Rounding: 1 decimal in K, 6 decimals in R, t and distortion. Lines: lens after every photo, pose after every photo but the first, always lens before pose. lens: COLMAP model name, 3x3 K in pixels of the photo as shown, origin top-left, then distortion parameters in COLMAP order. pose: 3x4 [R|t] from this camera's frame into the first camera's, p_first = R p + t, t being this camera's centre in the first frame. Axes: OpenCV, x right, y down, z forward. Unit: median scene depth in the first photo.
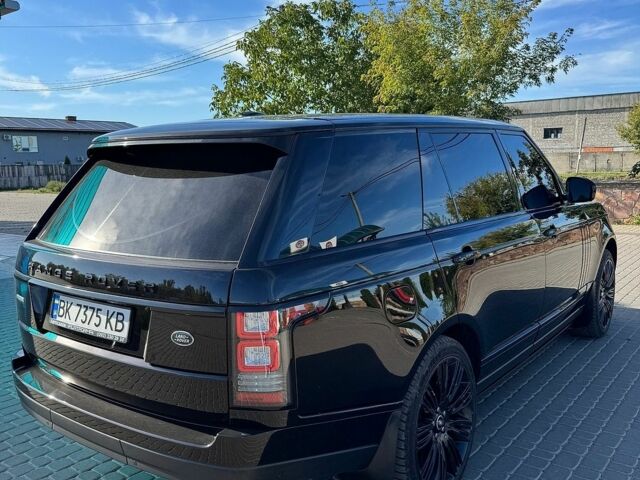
lens RADIAL K [[615.2, 0, 320.2], [0, 615.2, 237.4], [0, 0, 1]] dist [0.033775, 0.000000]
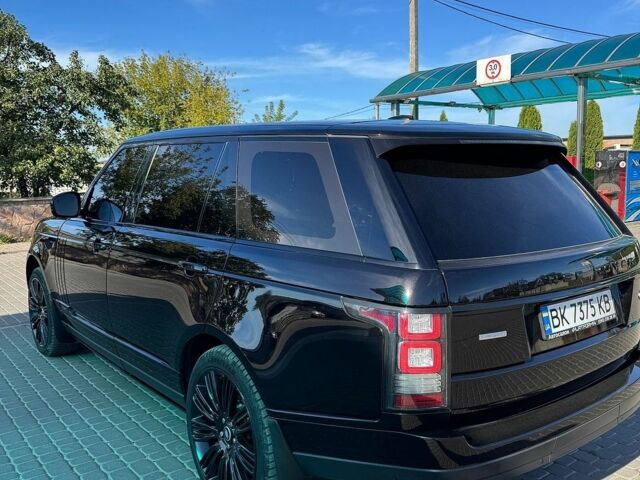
lens RADIAL K [[615.2, 0, 317.5], [0, 615.2, 240.2], [0, 0, 1]] dist [0.033775, 0.000000]
pose [[0.244905, -0.096120, 0.964771, -1.501968], [0.129770, 0.989370, 0.065629, -0.115180], [-0.960823, 0.109125, 0.254775, 1.188035]]
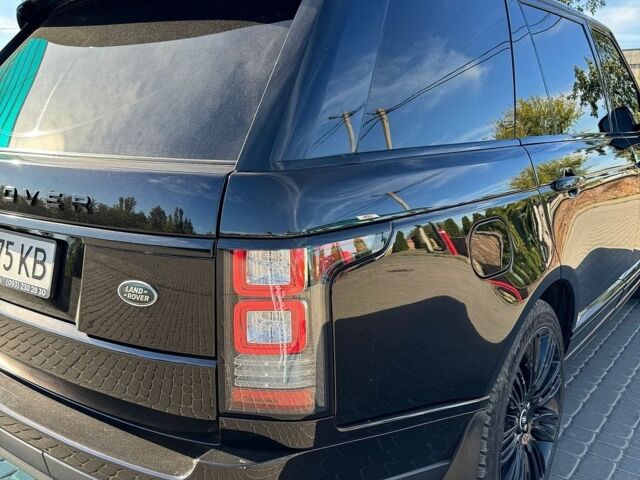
lens RADIAL K [[615.2, 0, 318.9], [0, 615.2, 239.9], [0, 0, 1]] dist [0.033775, 0.000000]
pose [[0.999734, 0.022560, -0.004726, -0.049175], [-0.022133, 0.996833, 0.076378, 0.060977], [0.006434, -0.076253, 0.997068, 0.395701]]
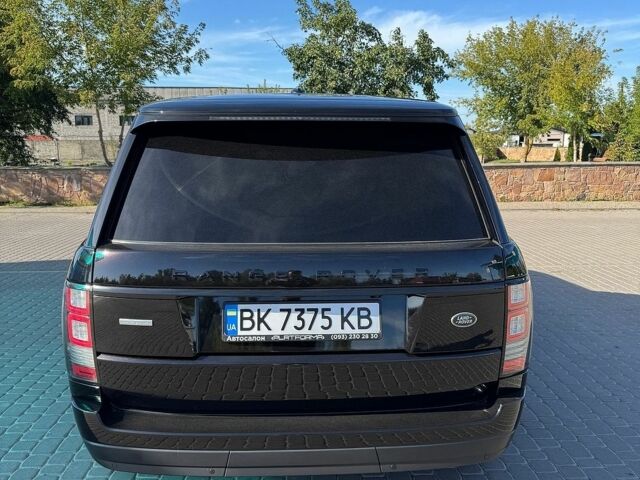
lens RADIAL K [[615.2, 0, 318.2], [0, 615.2, 241.8], [0, 0, 1]] dist [0.033775, 0.000000]
pose [[0.765979, -0.084231, 0.637324, -0.927905], [0.066548, 0.996442, 0.051710, -0.024786], [-0.639412, 0.002804, 0.768859, 0.345182]]
